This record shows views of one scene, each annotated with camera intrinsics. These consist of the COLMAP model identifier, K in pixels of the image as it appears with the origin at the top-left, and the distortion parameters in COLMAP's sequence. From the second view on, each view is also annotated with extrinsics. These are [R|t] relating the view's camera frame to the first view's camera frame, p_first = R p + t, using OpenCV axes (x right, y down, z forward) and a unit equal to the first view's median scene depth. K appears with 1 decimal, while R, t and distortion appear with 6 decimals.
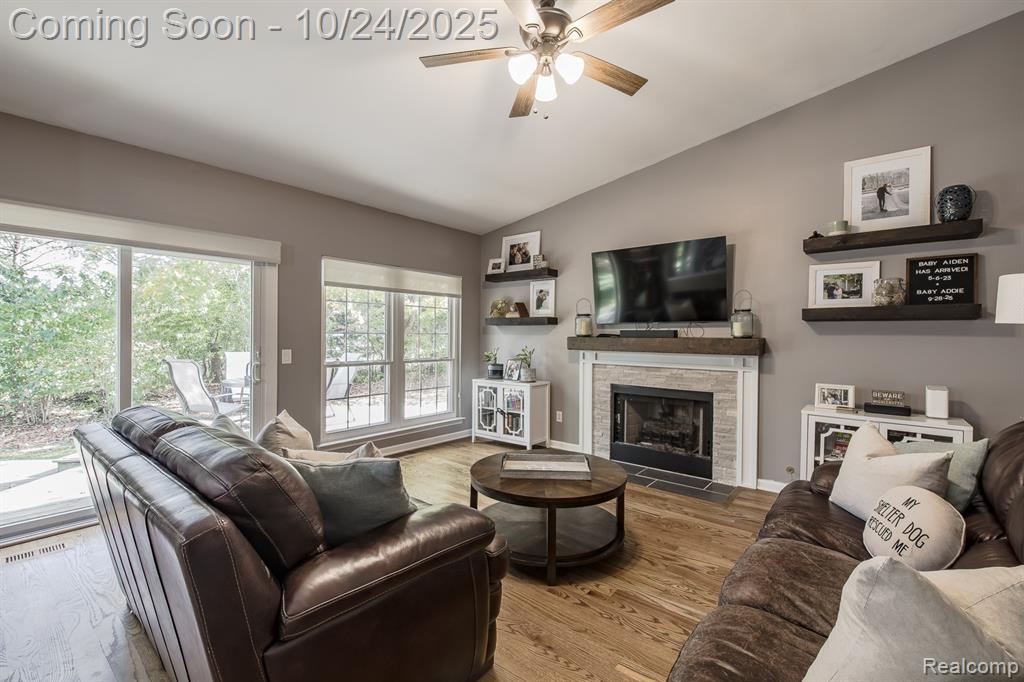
lens RADIAL K [[444.3, 0, 528.7], [0, 444.3, 340.4], [0, 0, 1]] dist [0.002262, -0.000475]
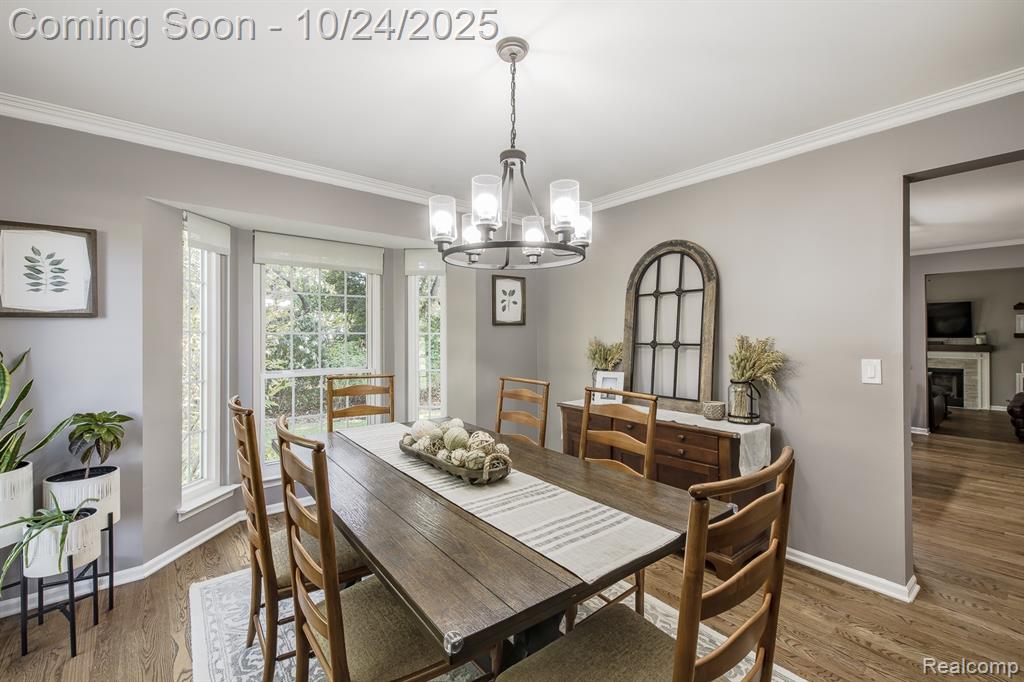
lens RADIAL K [[444.3, 0, 511.4], [0, 444.3, 328.0], [0, 0, 1]] dist [0.002262, -0.000475]
pose [[0.970720, -0.006488, -0.240127, -1.251075], [0.002236, 0.999836, -0.017975, -0.052696], [0.240204, 0.016912, 0.970575, -1.722903]]
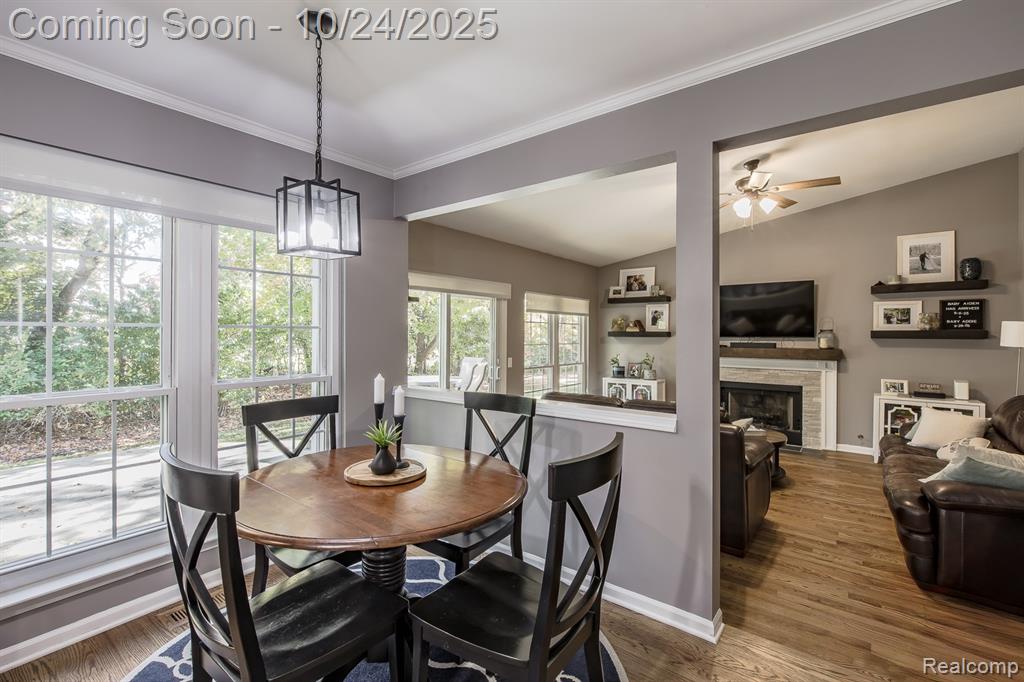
lens RADIAL K [[444.3, 0, 526.1], [0, 444.3, 335.7], [0, 0, 1]] dist [0.002262, -0.000475]
pose [[0.999831, -0.003653, 0.018037, -0.510788], [0.003820, 0.999950, -0.009211, -0.037107], [-0.018002, 0.009278, 0.999795, -0.436465]]
